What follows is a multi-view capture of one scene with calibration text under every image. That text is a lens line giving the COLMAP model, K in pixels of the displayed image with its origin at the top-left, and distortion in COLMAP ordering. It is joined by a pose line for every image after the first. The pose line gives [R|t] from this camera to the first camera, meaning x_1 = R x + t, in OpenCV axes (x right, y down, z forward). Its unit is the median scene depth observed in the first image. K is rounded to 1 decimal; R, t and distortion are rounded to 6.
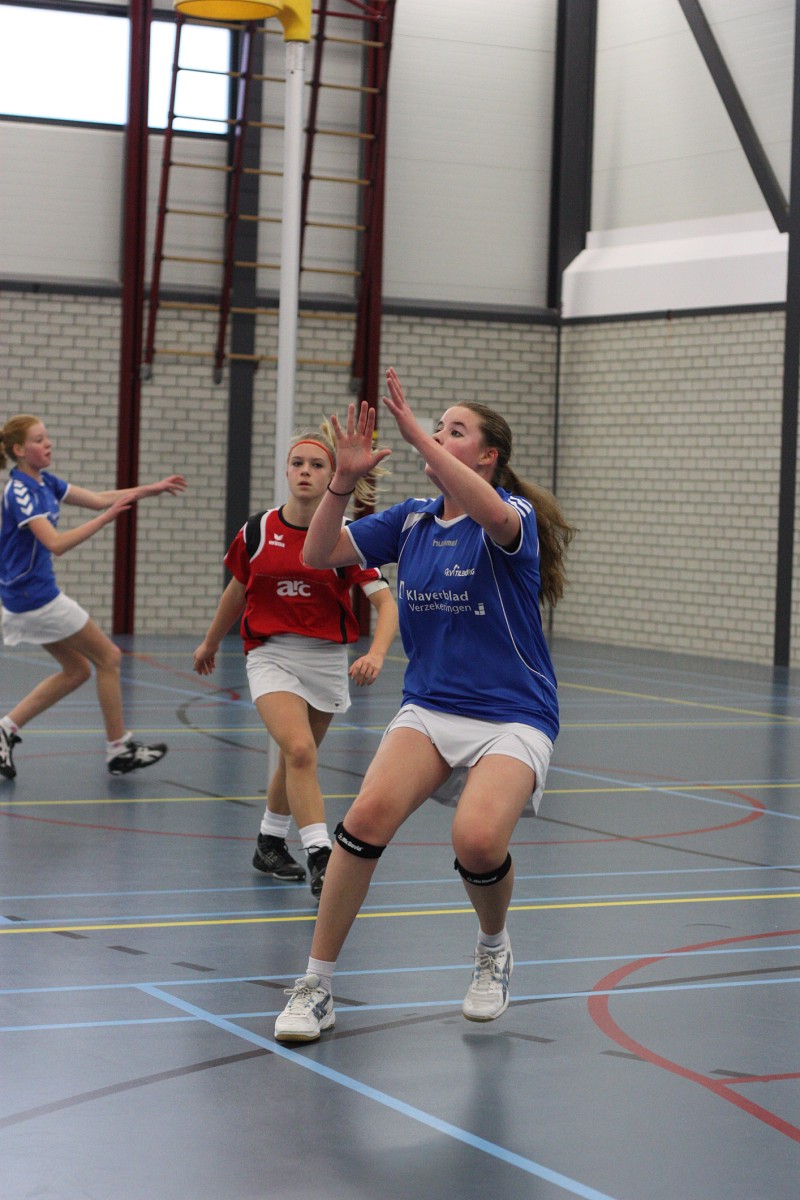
lens RADIAL K [[2831.3, 0, 400.0], [0, 2831.3, 600.0], [0, 0, 1]] dist [-0.087979, 0.144203]
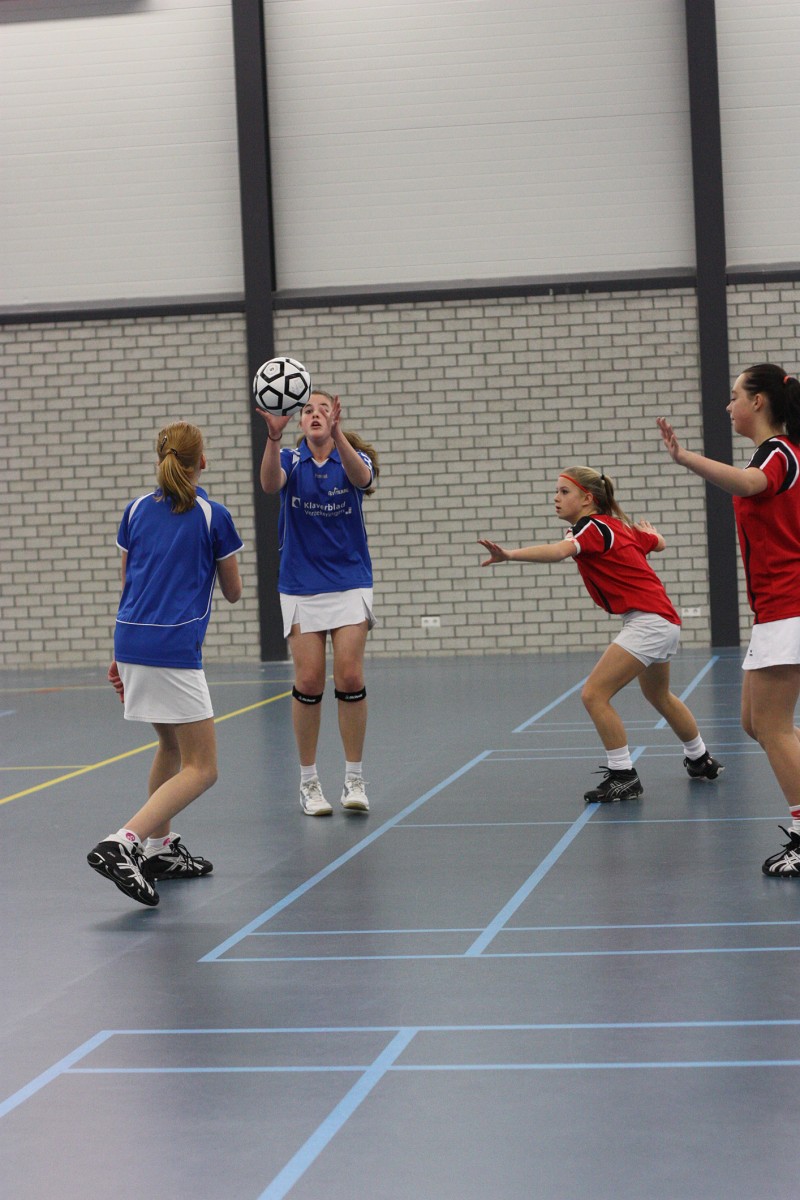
lens RADIAL K [[2831.3, 0, 400.0], [0, 2831.3, 600.0], [0, 0, 1]] dist [-0.087979, 0.144203]
pose [[0.805262, -0.044744, -0.591228, 0.557064], [0.045658, 0.998867, -0.013407, 0.006978], [0.591158, -0.016198, 0.806393, 0.281647]]
